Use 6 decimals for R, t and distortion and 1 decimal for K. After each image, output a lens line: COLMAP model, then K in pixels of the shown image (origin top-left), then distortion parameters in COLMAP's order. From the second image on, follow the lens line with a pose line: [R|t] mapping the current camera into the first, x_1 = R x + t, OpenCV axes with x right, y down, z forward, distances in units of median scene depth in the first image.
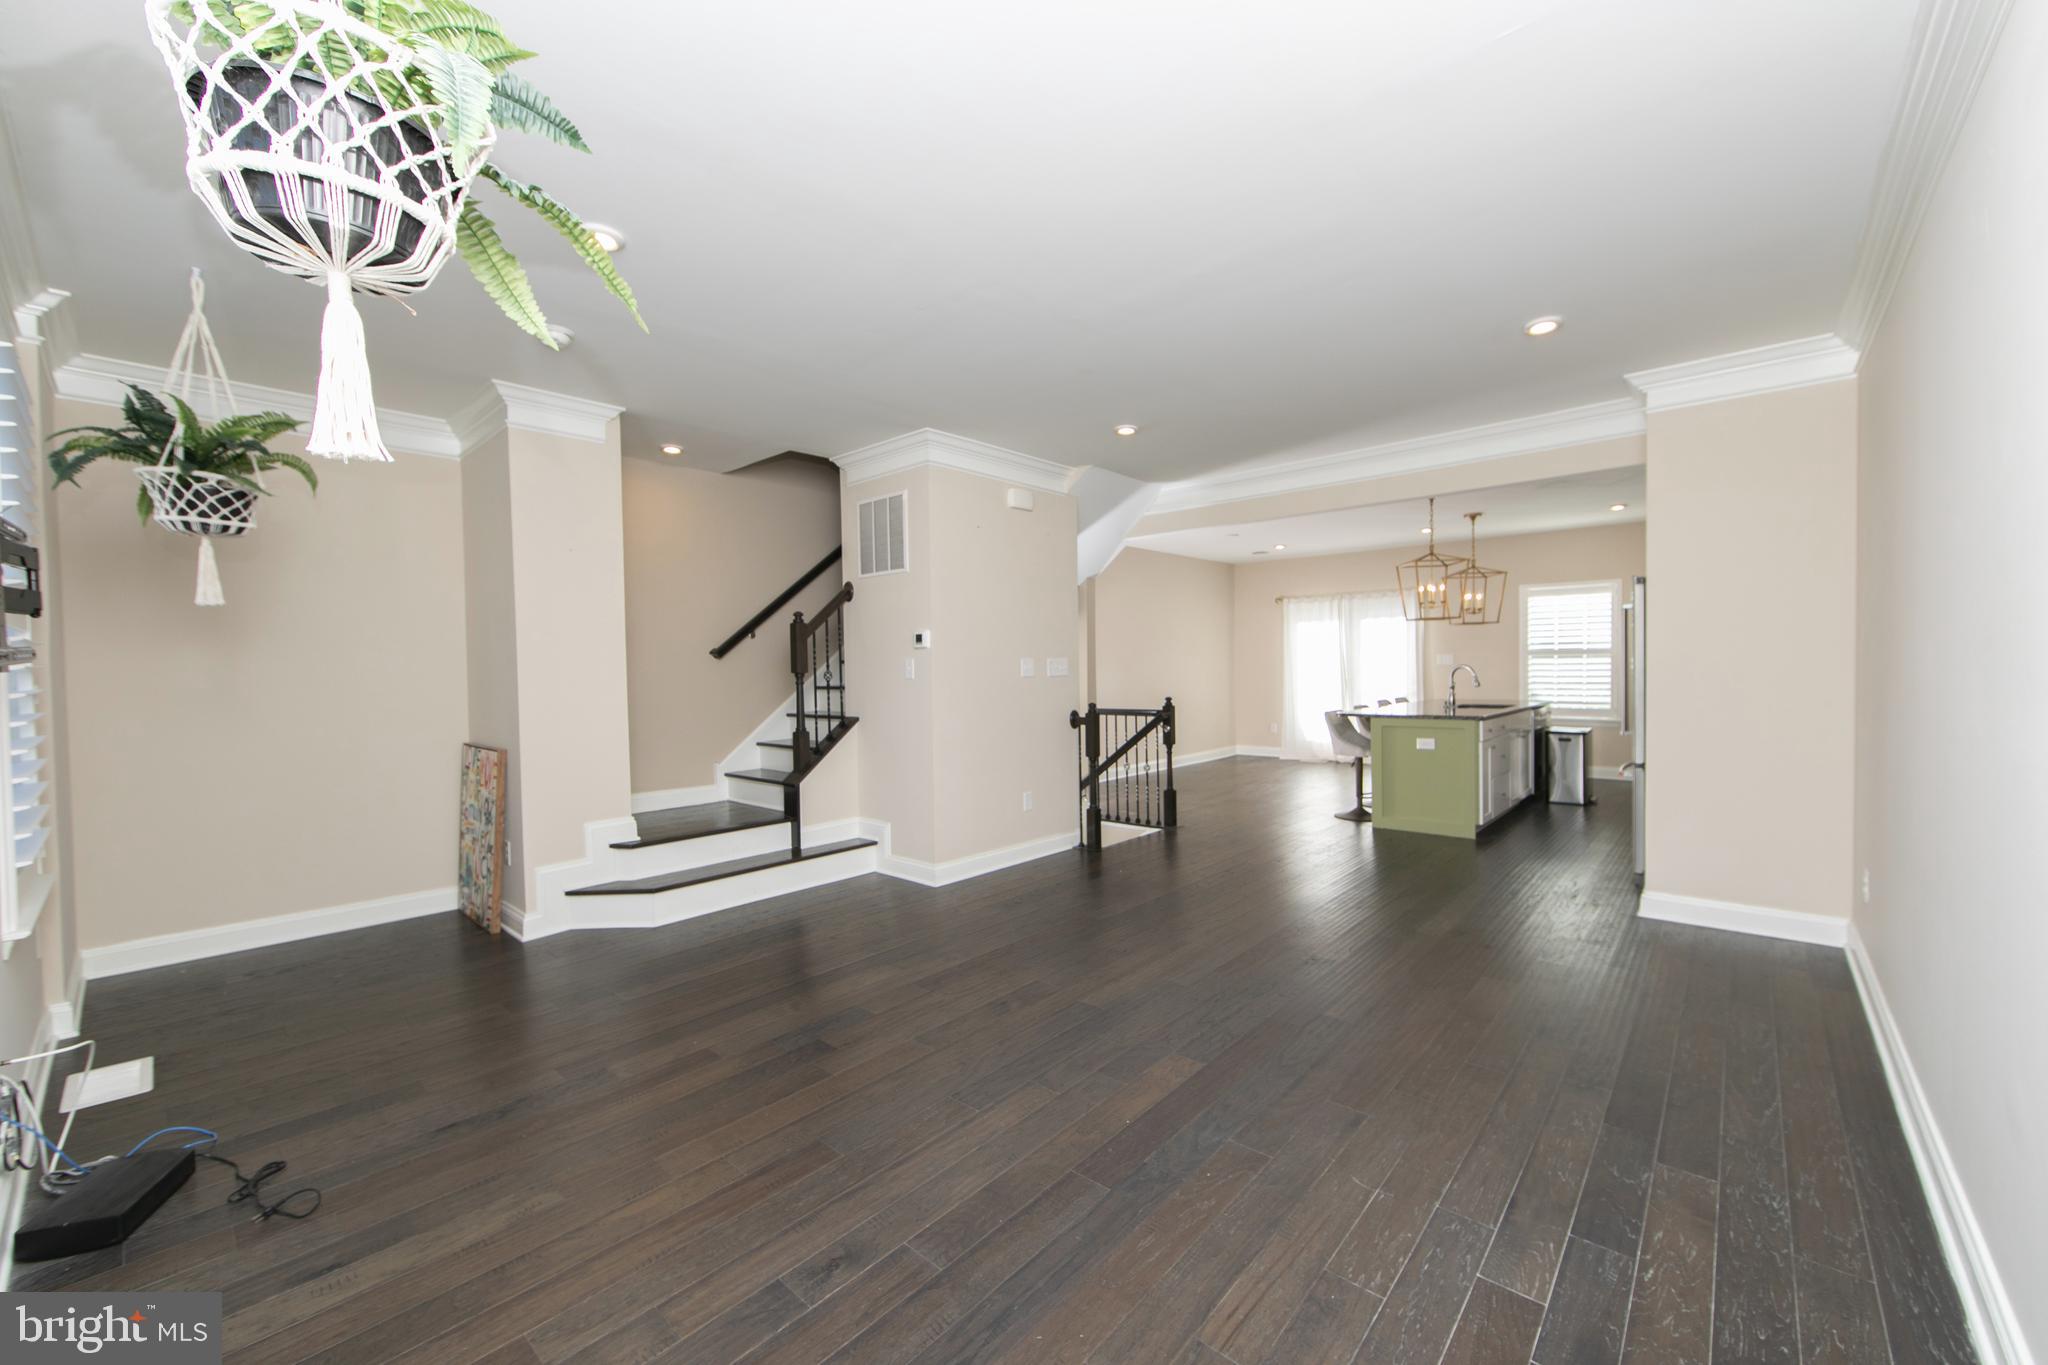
lens RADIAL K [[800.9, 0, 1034.3], [0, 800.9, 683.6], [0, 0, 1]] dist [-0.001228, -0.000064]
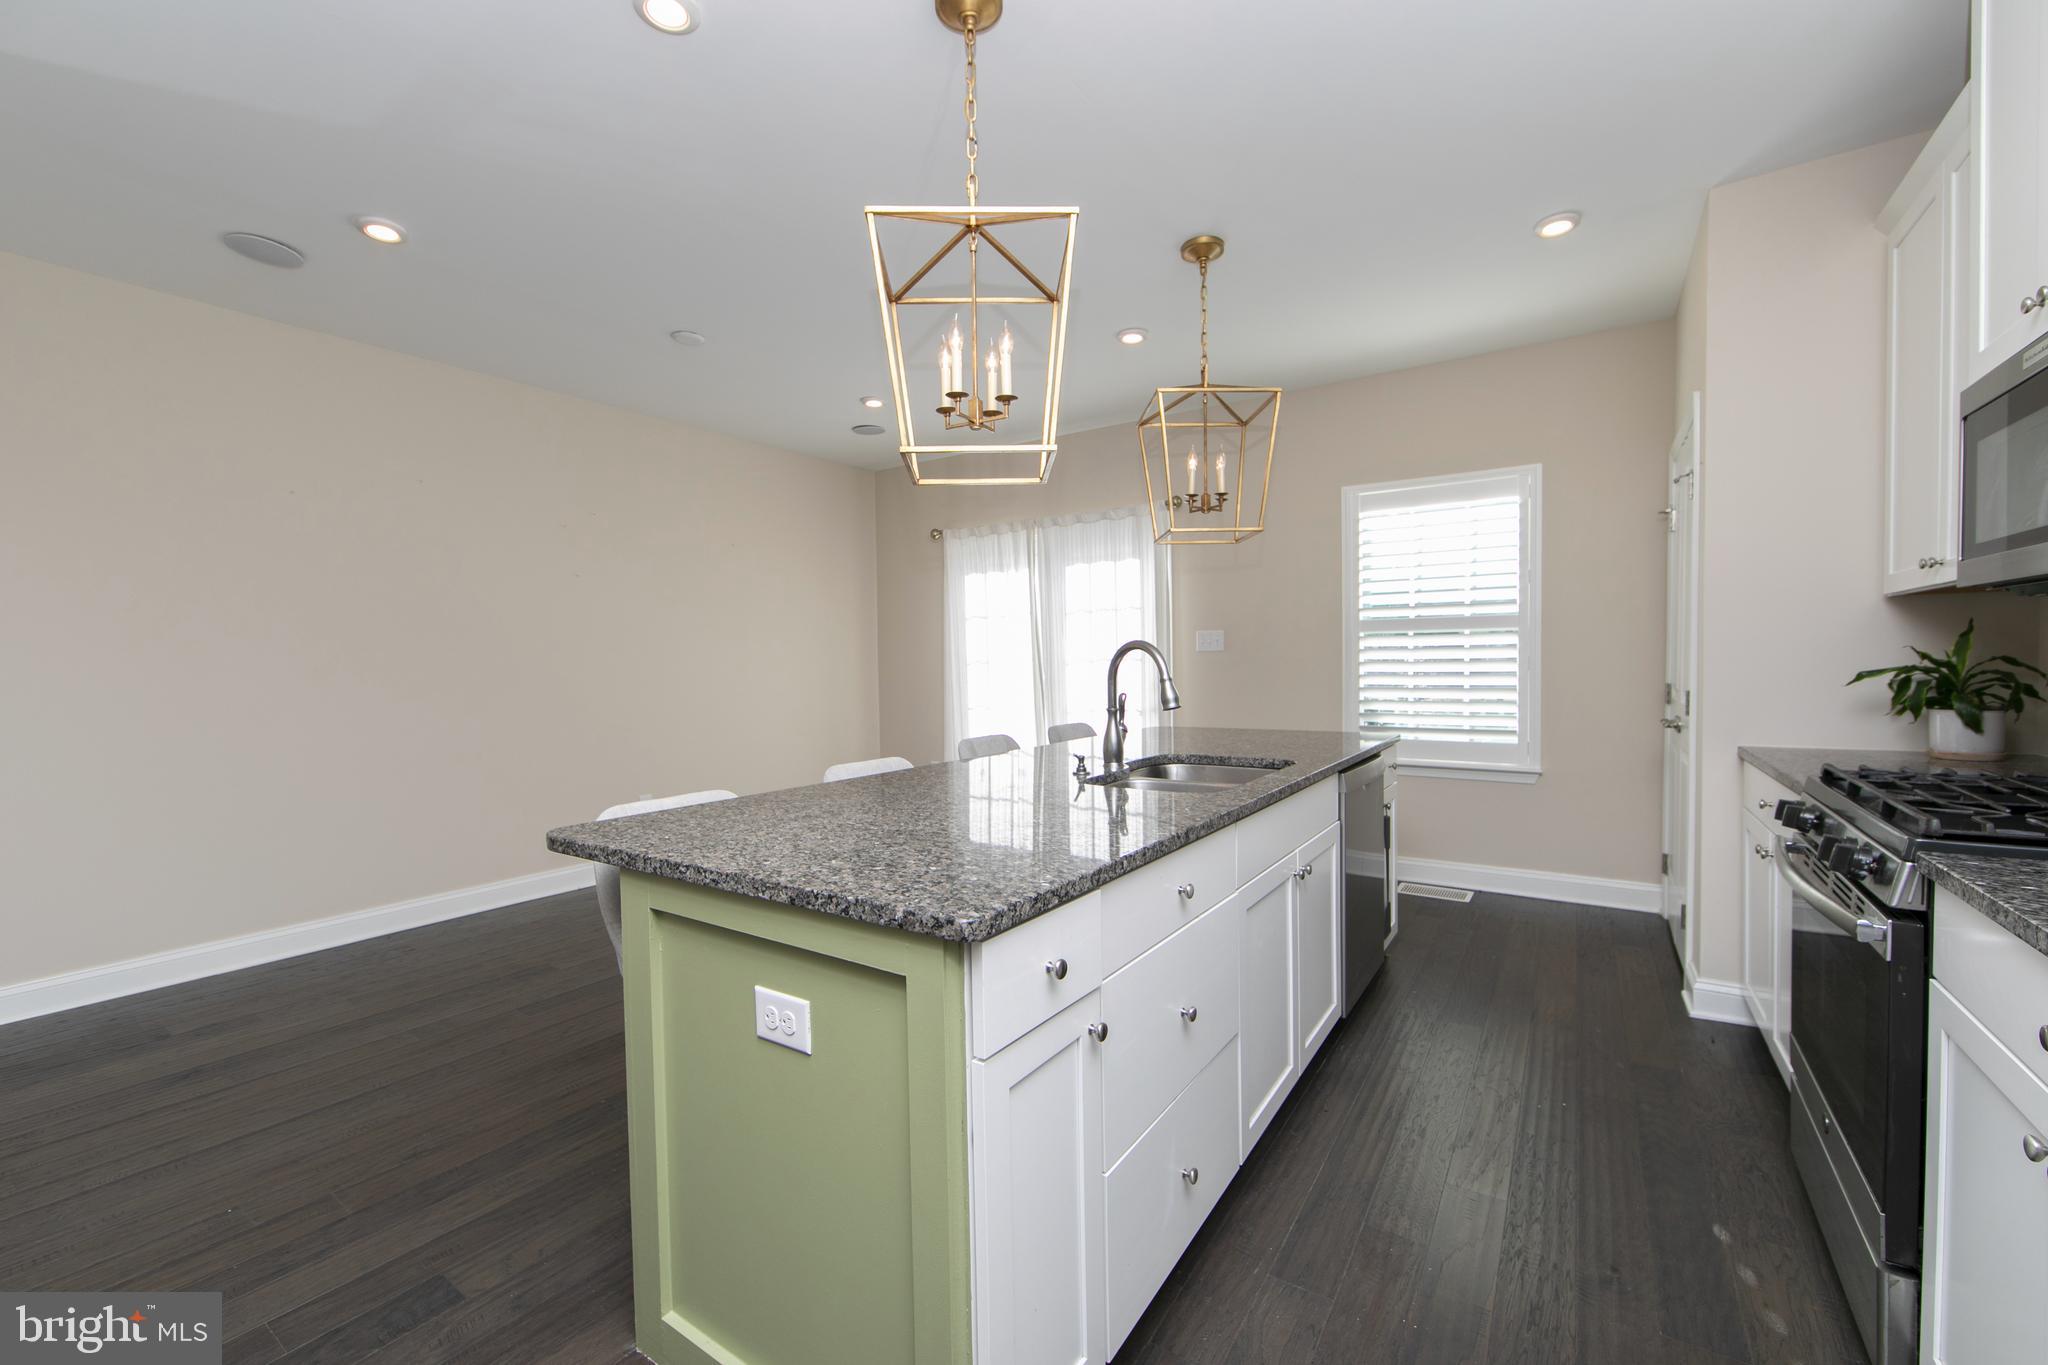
lens RADIAL K [[828.1, 0, 1027.5], [0, 828.1, 684.7], [0, 0, 1]] dist [-0.002196, 0.000138]
pose [[0.990746, -0.006017, 0.135595, 0.427309], [0.005755, 0.999981, 0.002325, -0.006166], [-0.135606, -0.001523, 0.990762, 0.647191]]
